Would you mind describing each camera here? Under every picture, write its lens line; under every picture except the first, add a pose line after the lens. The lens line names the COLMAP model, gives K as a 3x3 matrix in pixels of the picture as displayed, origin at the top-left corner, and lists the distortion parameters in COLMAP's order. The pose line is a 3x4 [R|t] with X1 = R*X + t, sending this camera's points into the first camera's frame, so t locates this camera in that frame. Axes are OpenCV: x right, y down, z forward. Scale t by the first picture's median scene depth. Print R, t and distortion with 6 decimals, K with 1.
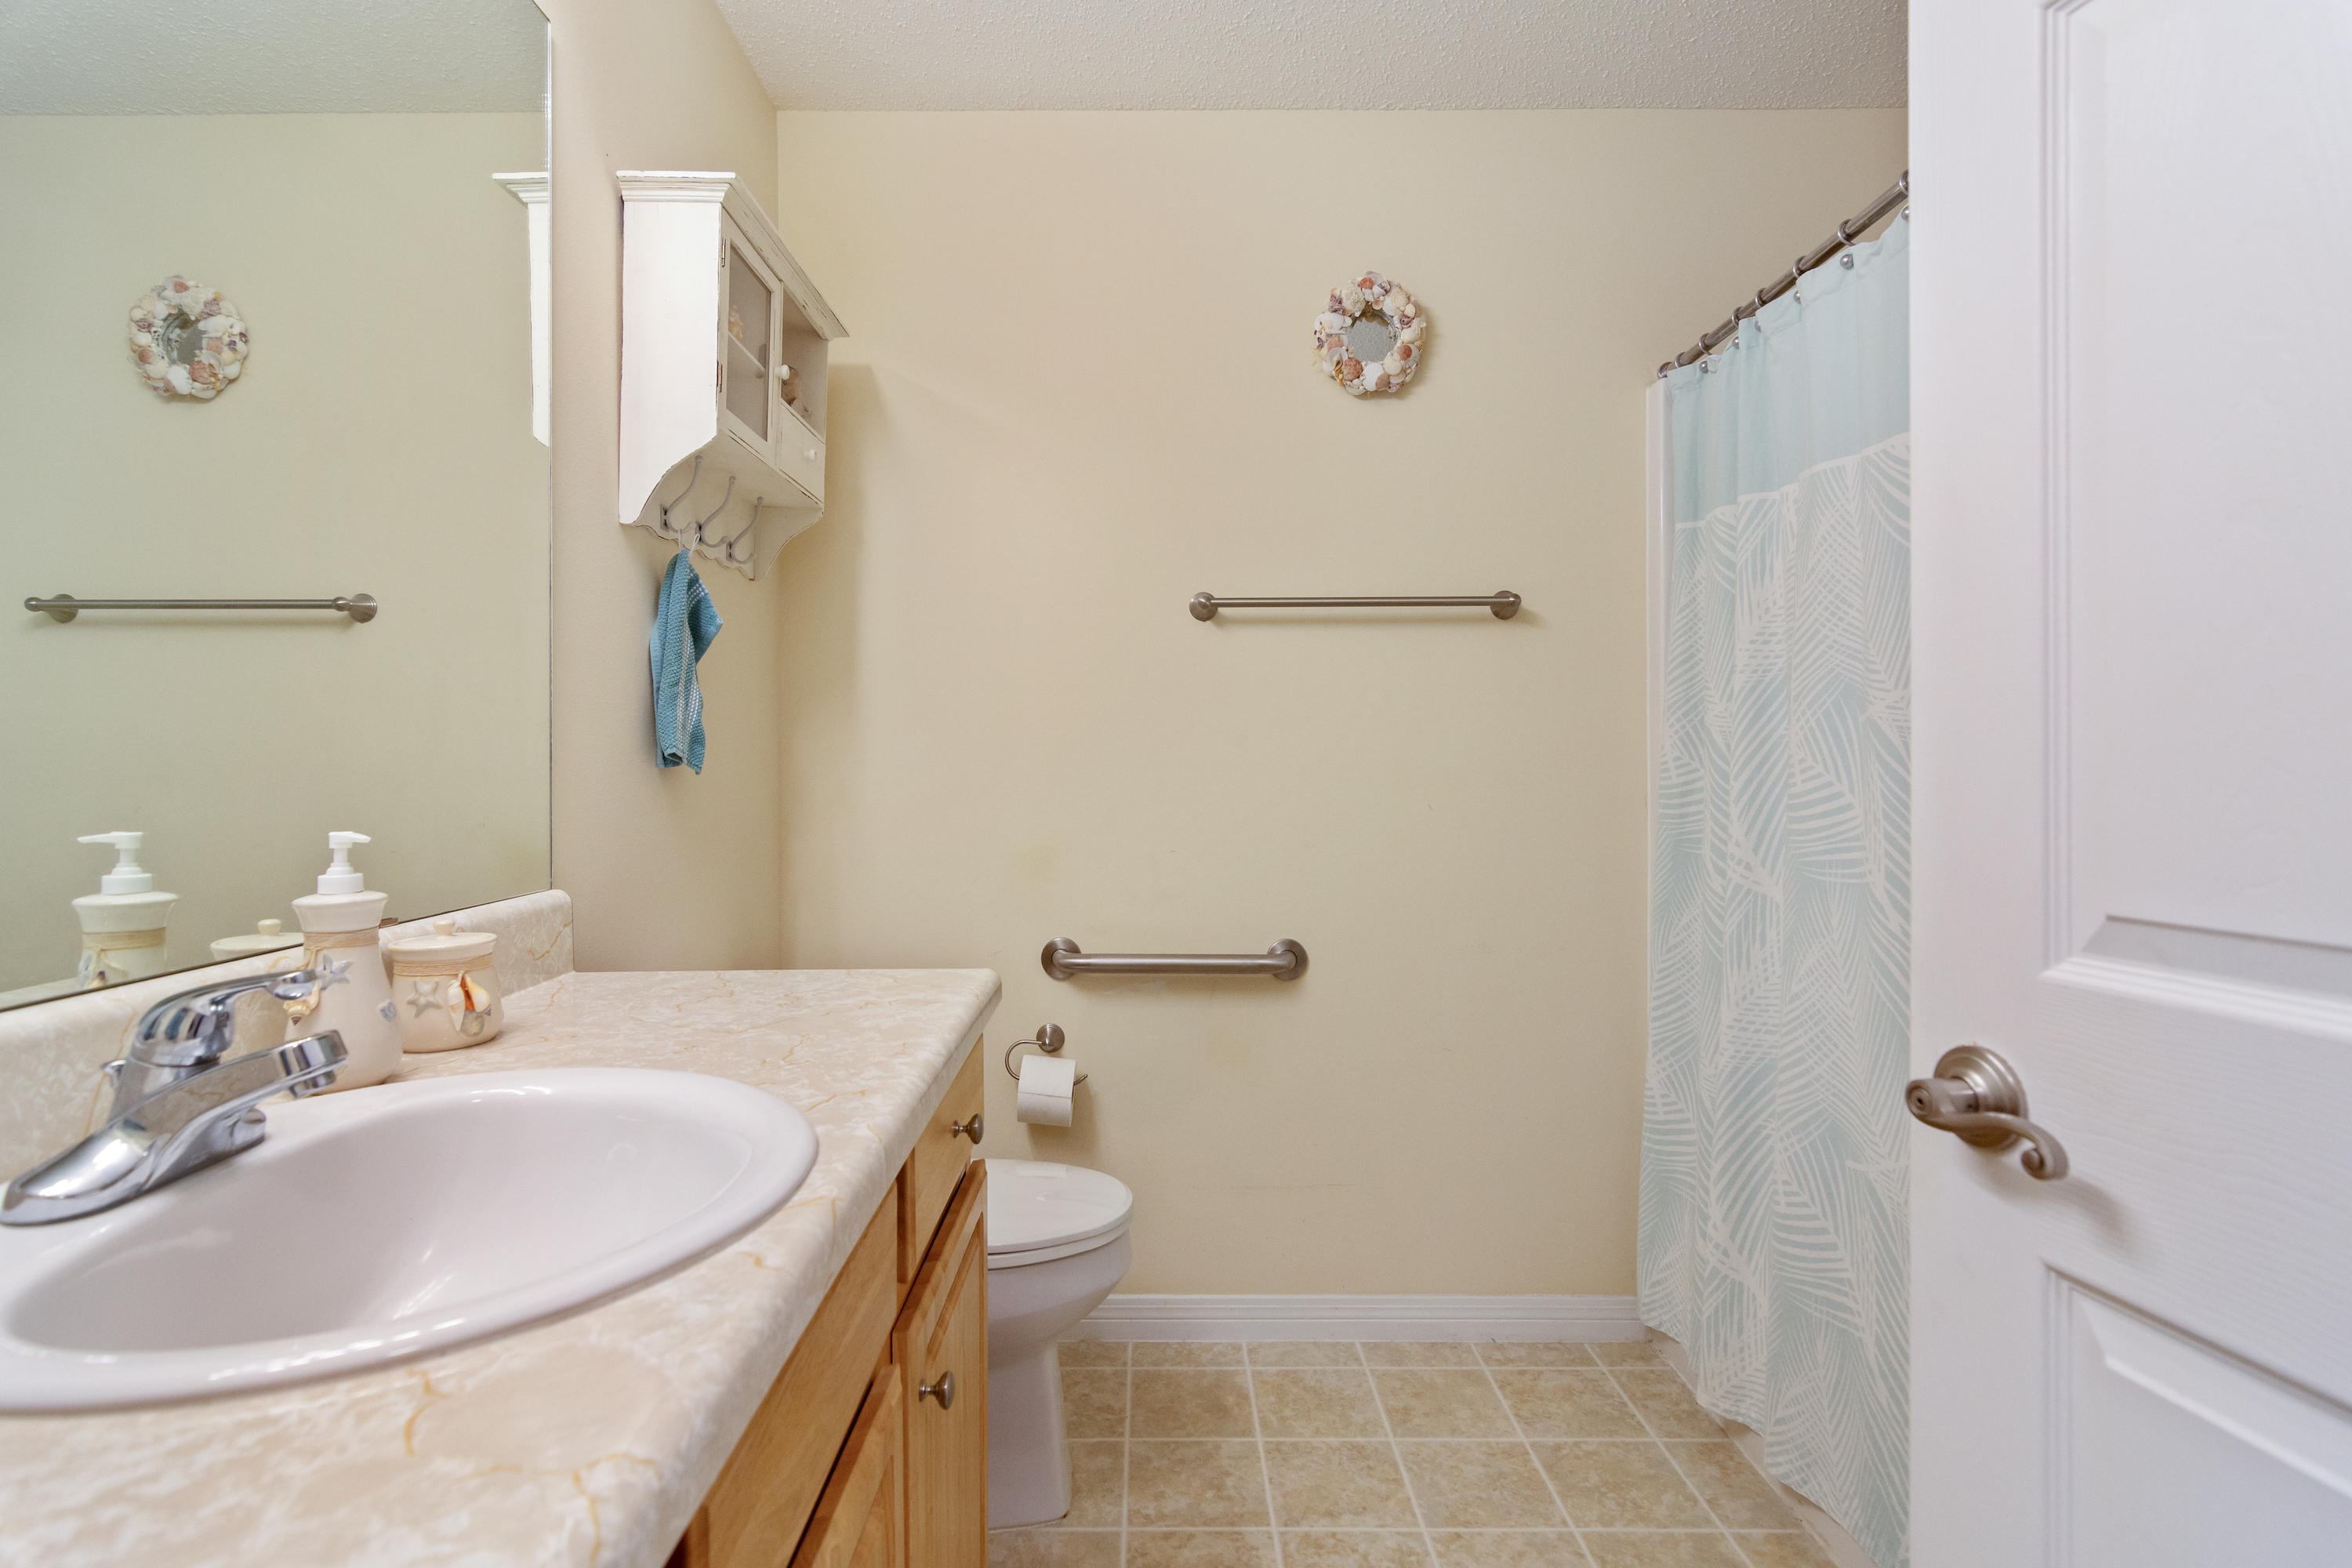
lens RADIAL K [[1128.2, 0, 1168.3], [0, 1128.2, 764.2], [0, 0, 1]] dist [-0.002702, 0.003247]
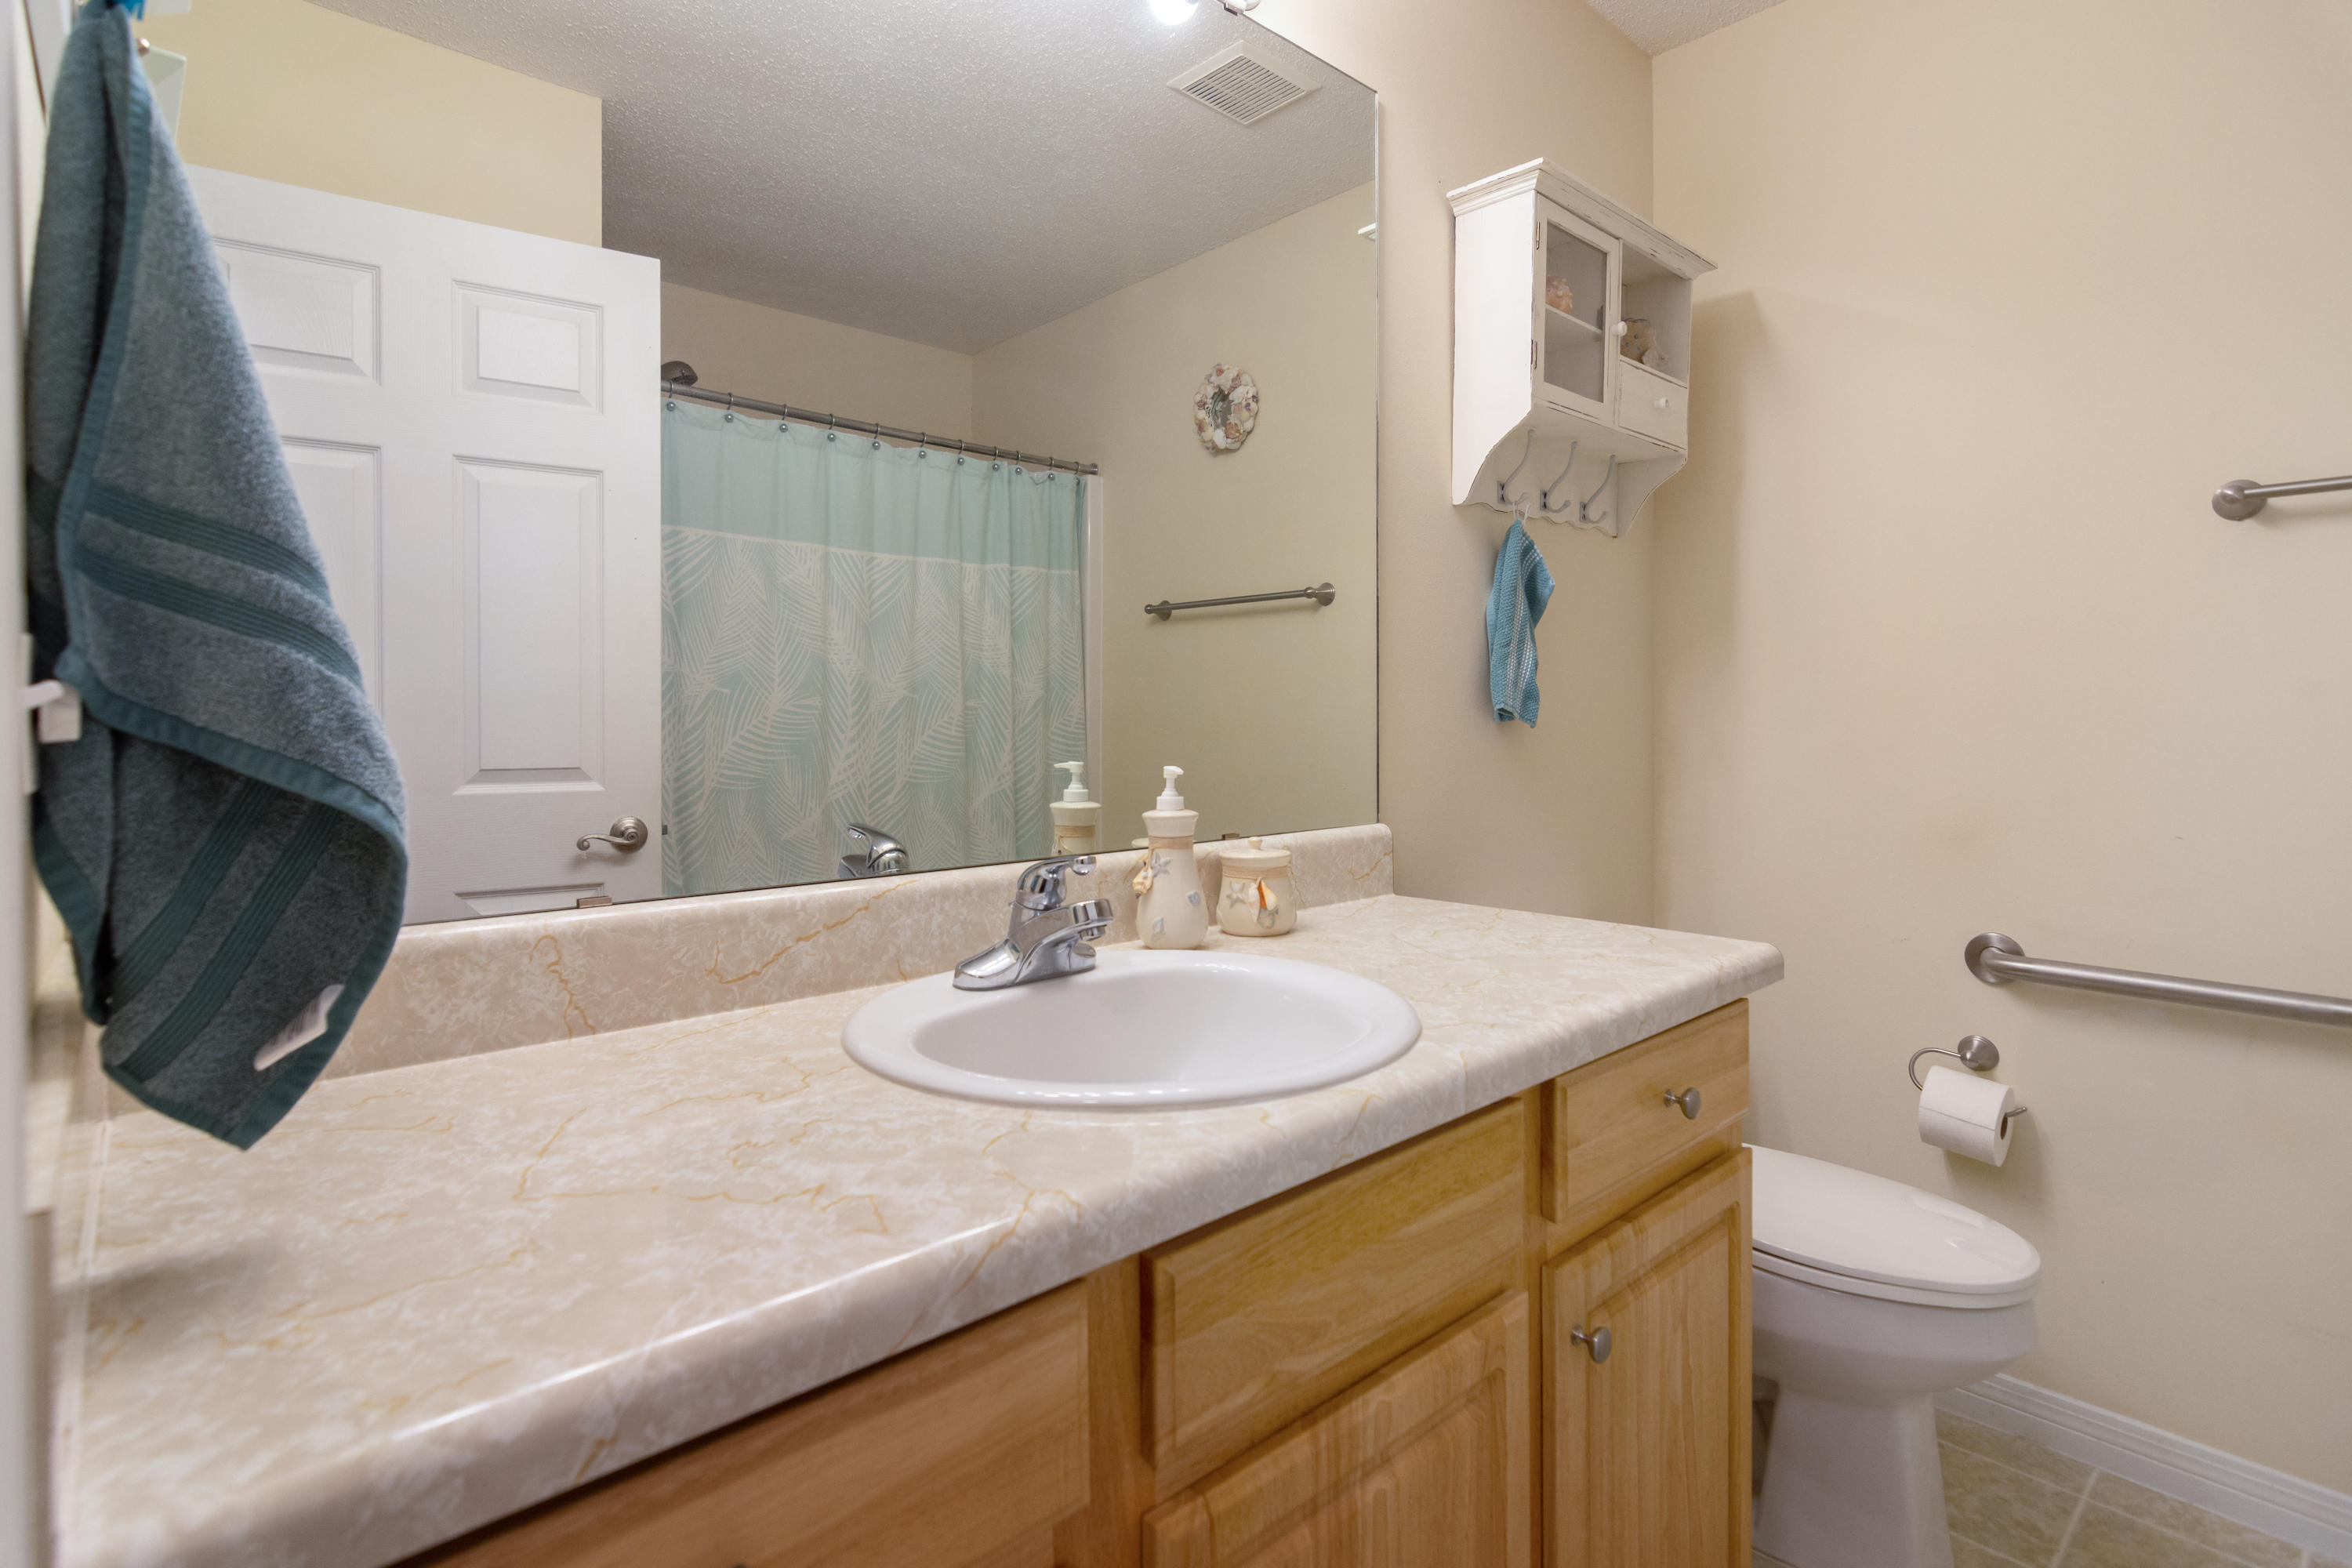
lens RADIAL K [[1128.2, 0, 1181.2], [0, 1128.2, 730.4], [0, 0, 1]] dist [-0.002702, 0.003247]
pose [[0.686666, 0.009307, -0.726914, 0.136052], [-0.002109, 0.999939, 0.010810, 0.000376], [0.726970, -0.005890, 0.686644, 0.024135]]
